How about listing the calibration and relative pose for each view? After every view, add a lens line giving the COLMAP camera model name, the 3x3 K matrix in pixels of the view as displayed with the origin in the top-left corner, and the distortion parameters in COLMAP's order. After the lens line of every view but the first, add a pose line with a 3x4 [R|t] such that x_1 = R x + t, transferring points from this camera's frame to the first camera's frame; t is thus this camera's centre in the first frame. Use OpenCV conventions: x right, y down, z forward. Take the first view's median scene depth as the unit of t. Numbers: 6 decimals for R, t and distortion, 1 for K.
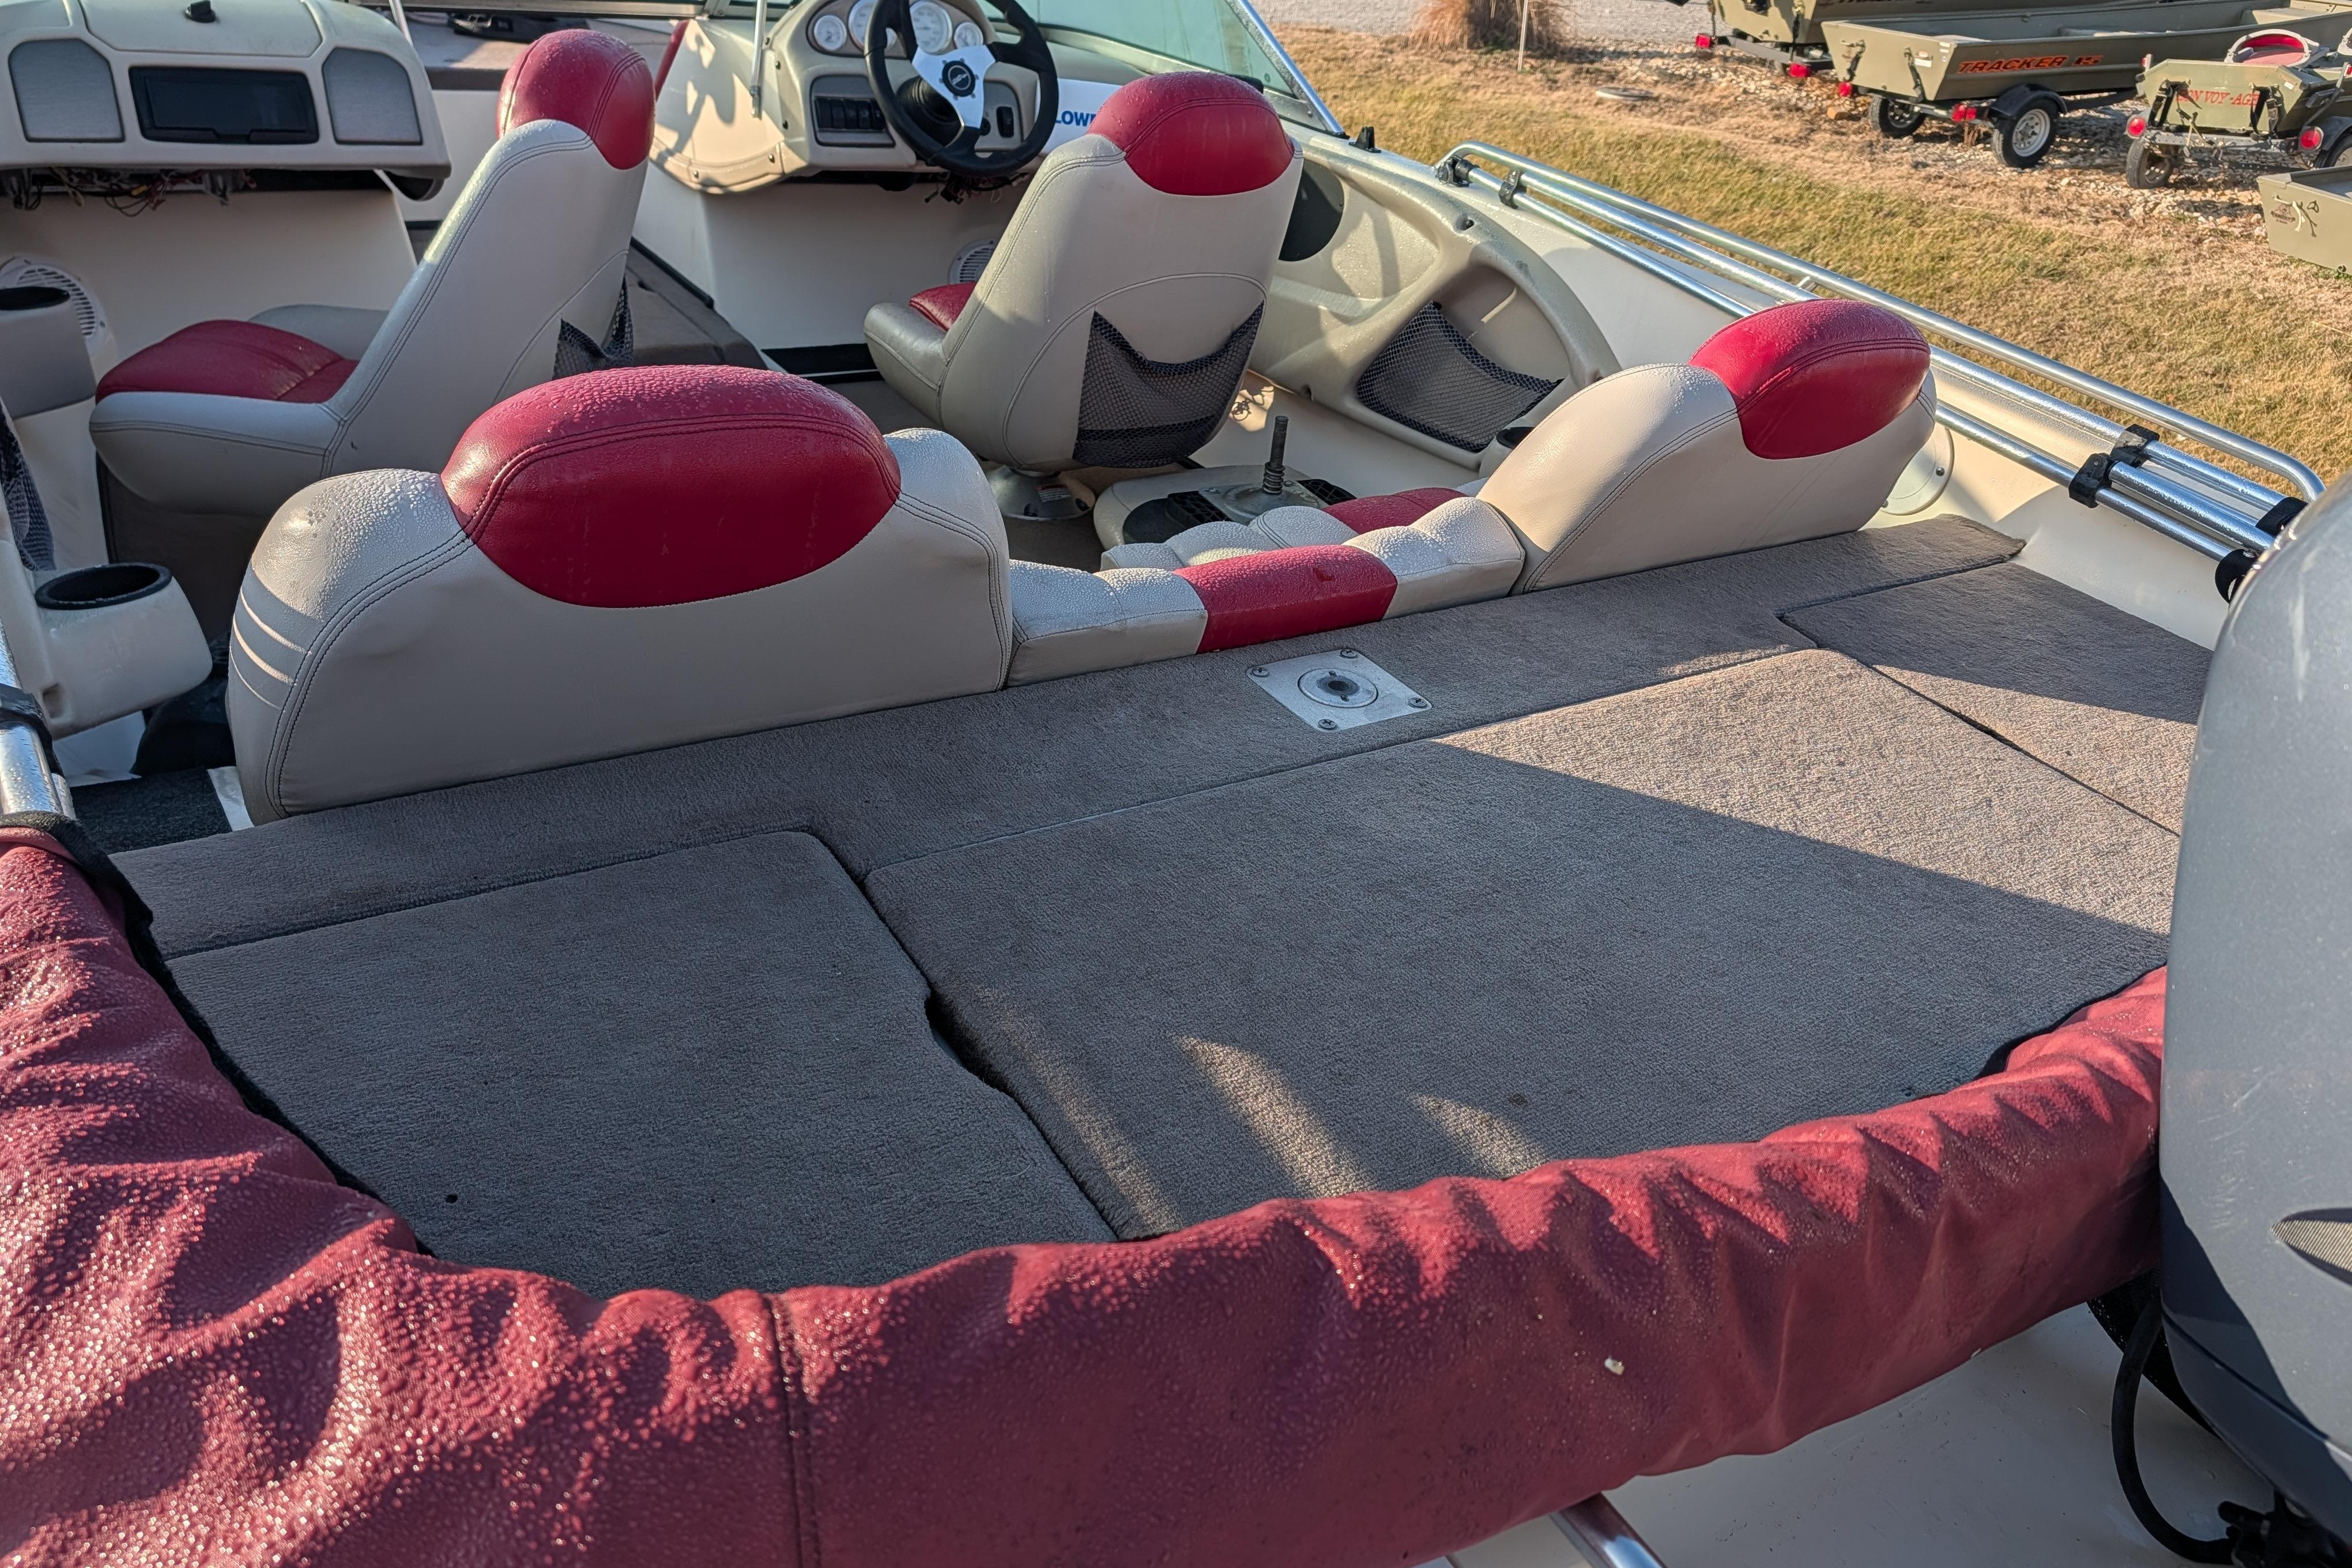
lens RADIAL K [[1723.5, 0, 1185.0], [0, 1723.5, 796.6], [0, 0, 1]] dist [0.020109, -0.012372]
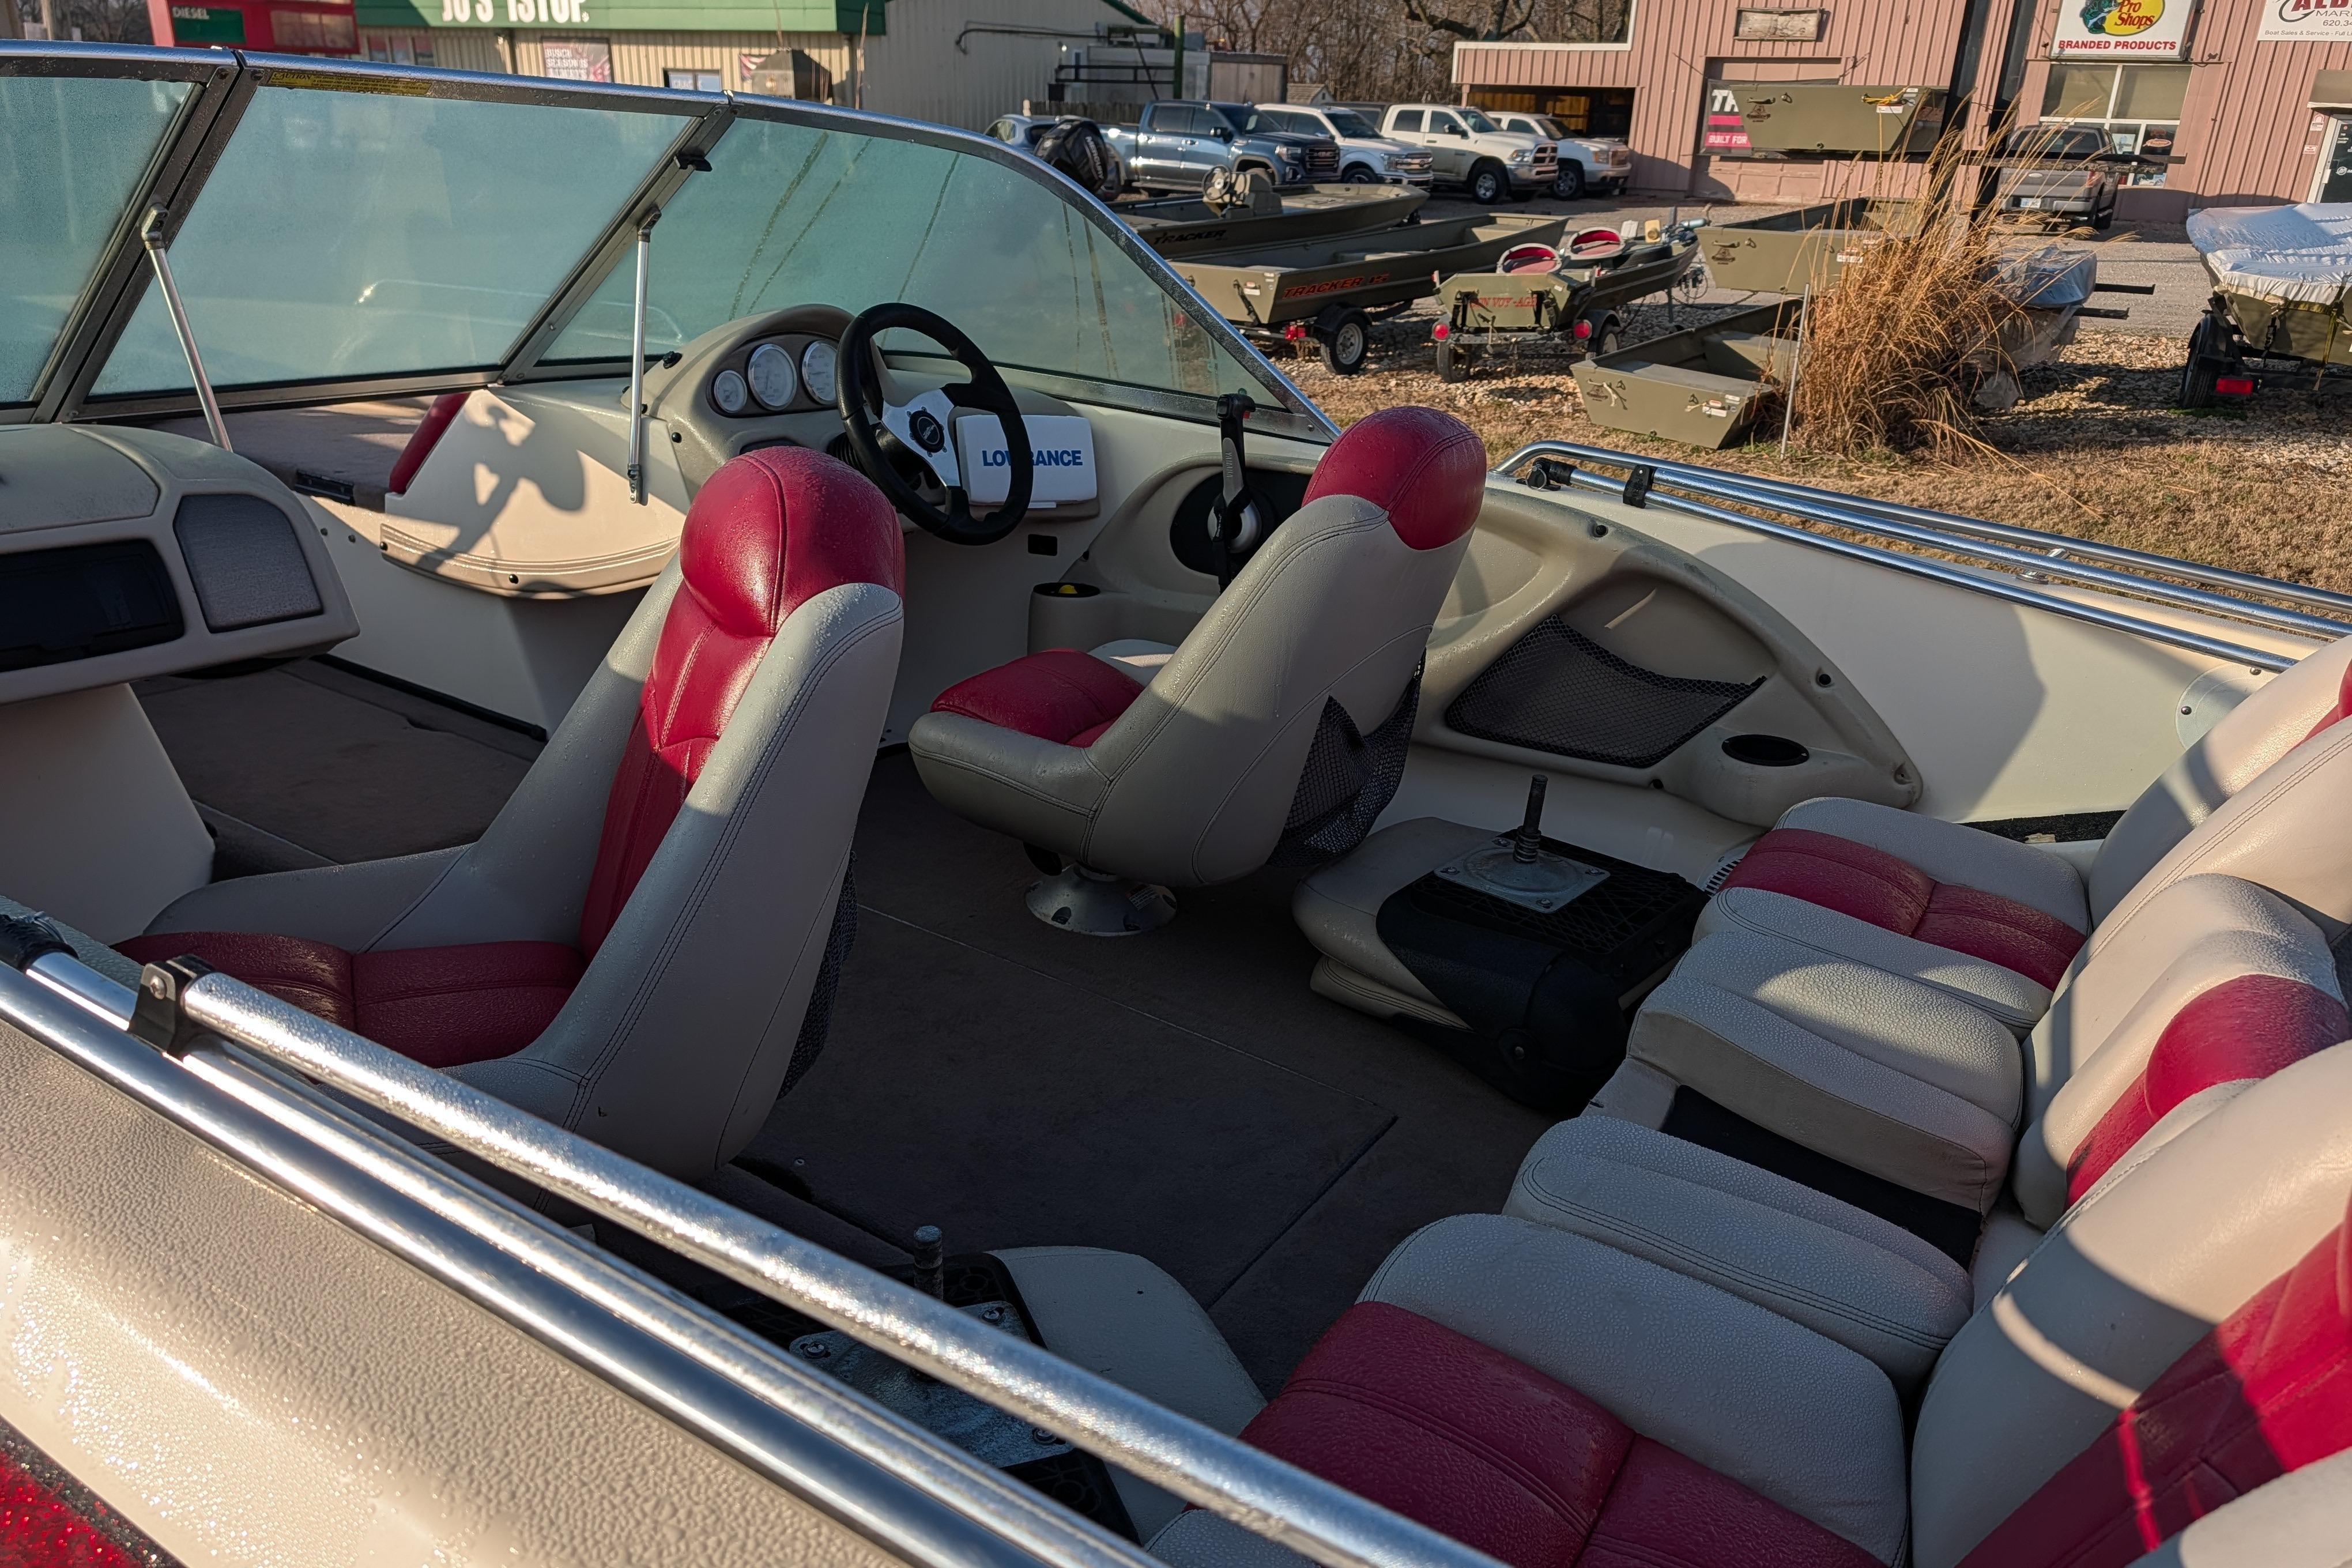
lens RADIAL K [[1705.9, 0, 1175.5], [0, 1705.9, 824.1], [0, 0, 1]] dist [0.020162, -0.000870]
pose [[0.911530, -0.190626, 0.364383, -0.418805], [0.228810, 0.971350, -0.064225, -0.181855], [-0.341701, 0.141918, 0.929032, 0.271423]]
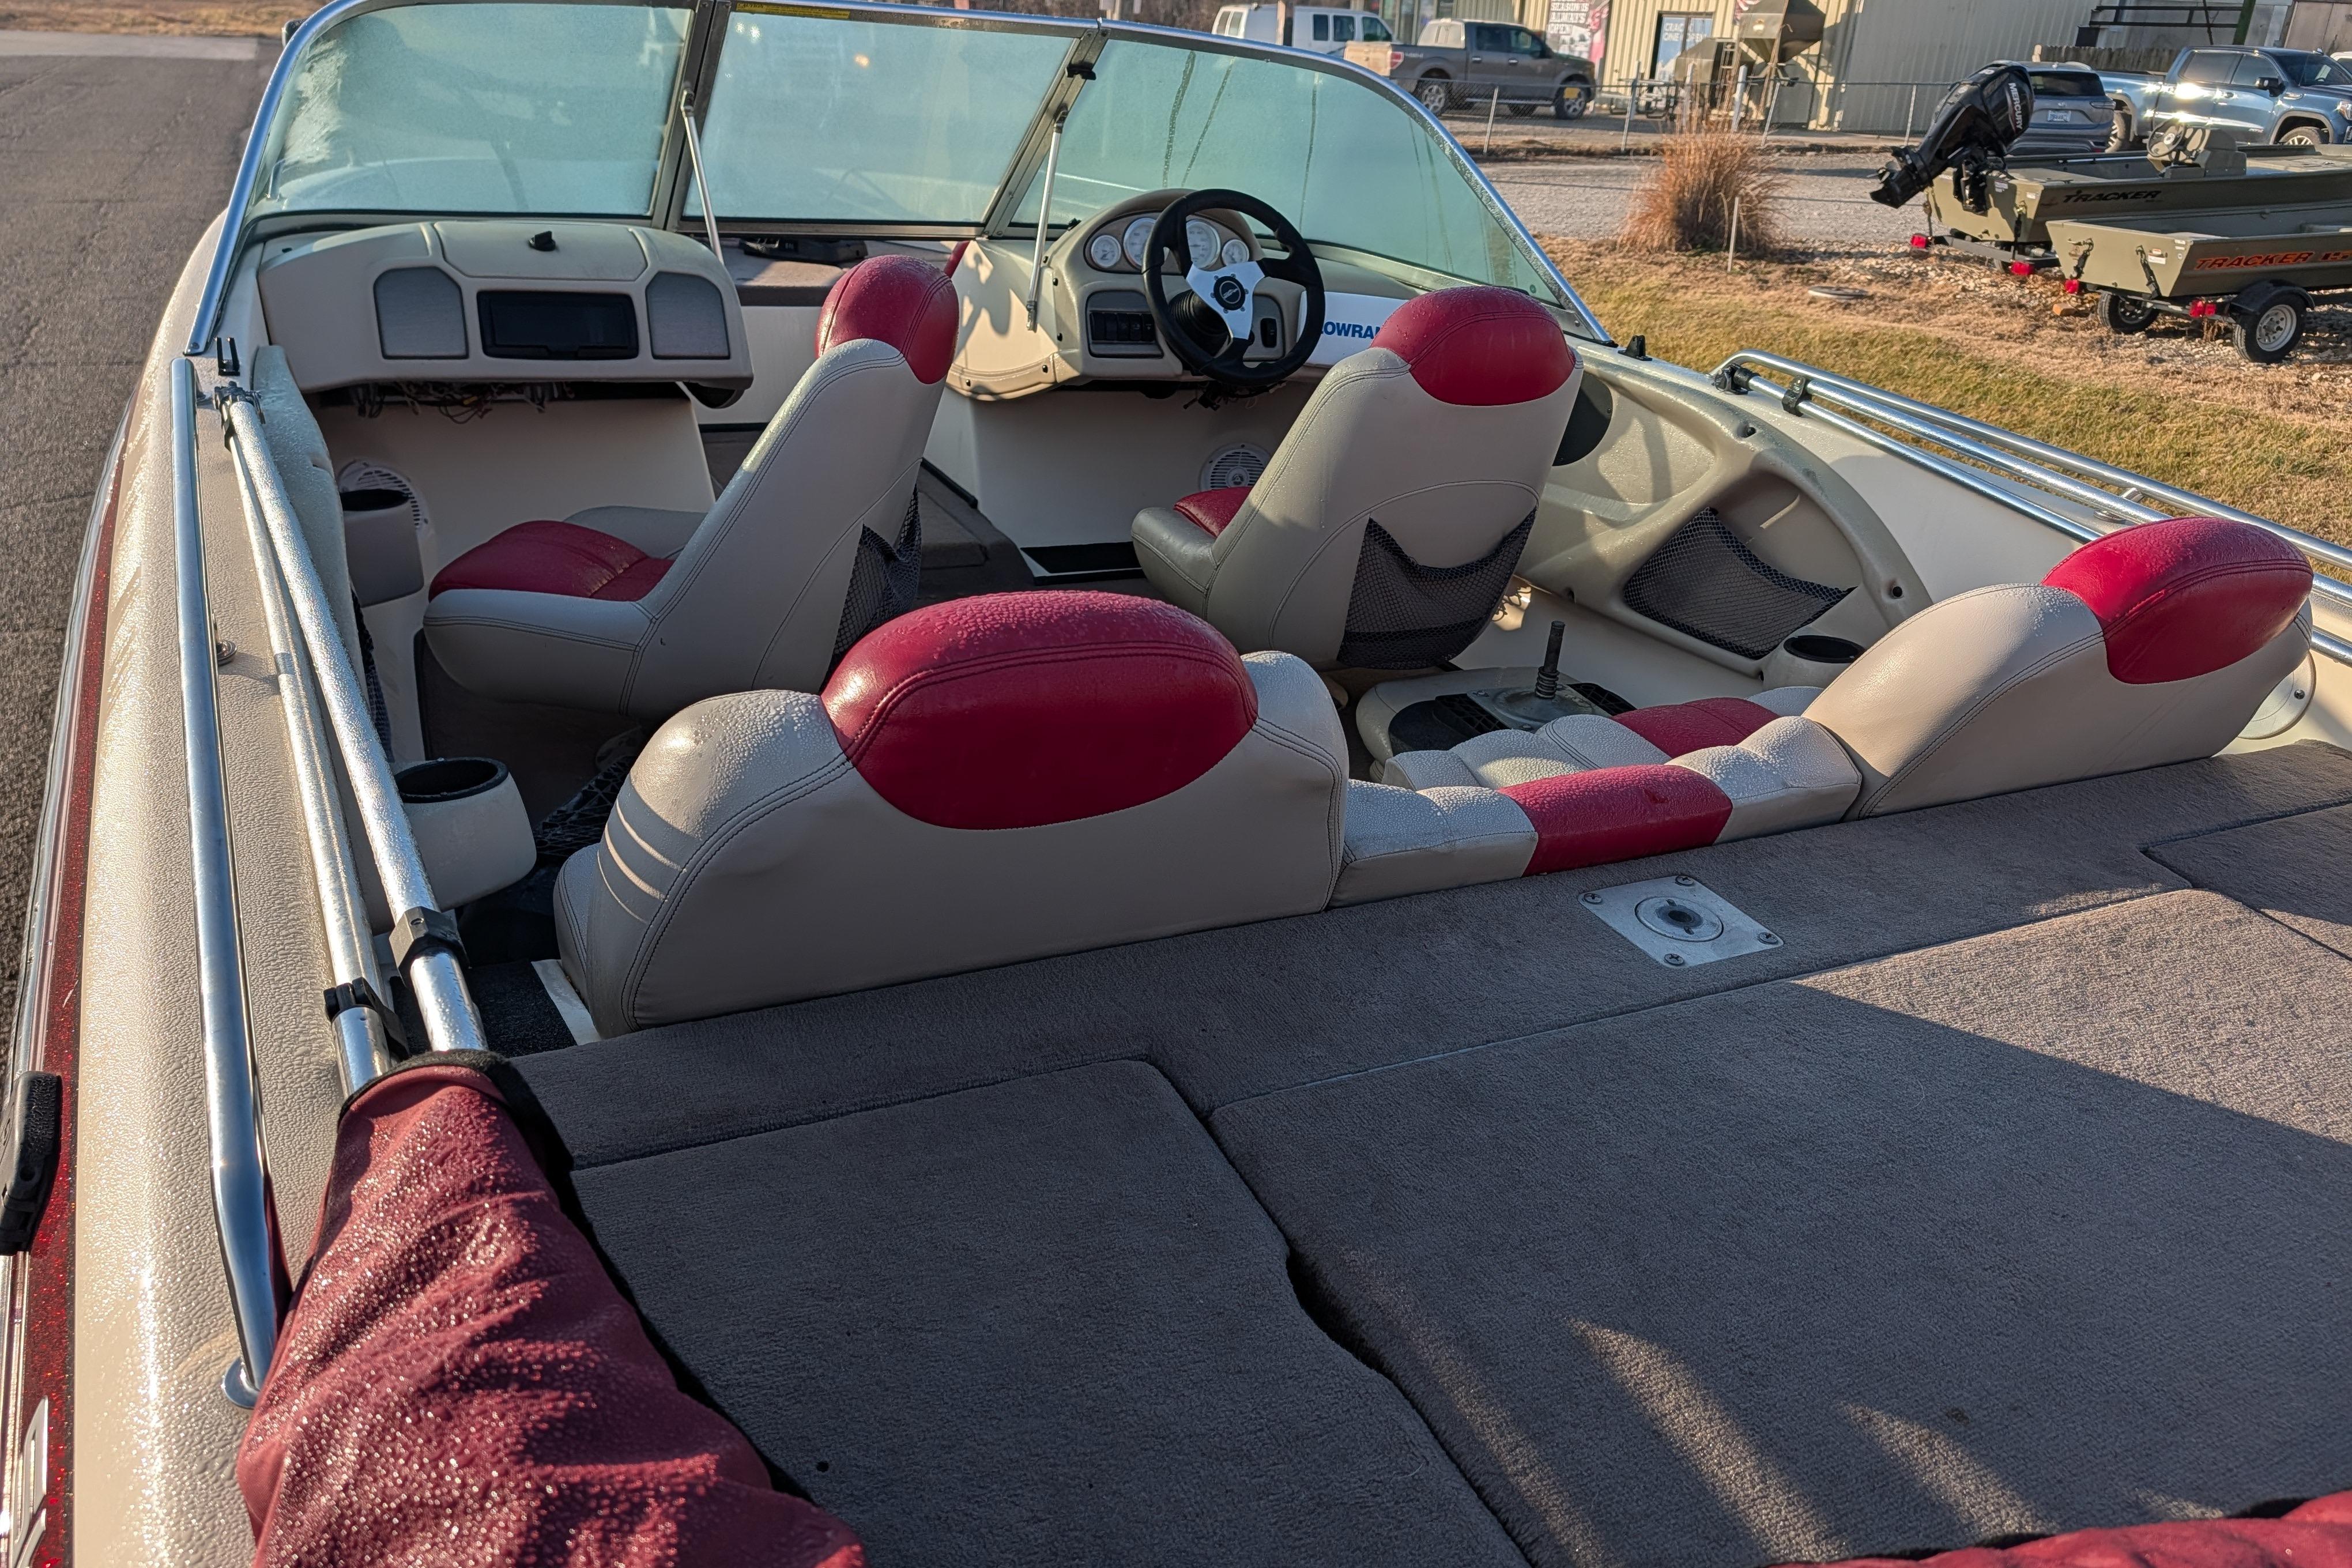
lens RADIAL K [[1718.4, 0, 1176.0], [0, 1718.4, 784.0], [0, 0, 1]] dist [0.027289, -0.017533]
pose [[0.993458, 0.024023, -0.111644, -0.048069], [-0.036113, 0.993542, -0.107566, -0.015206], [0.108339, 0.110894, 0.987910, 0.017677]]
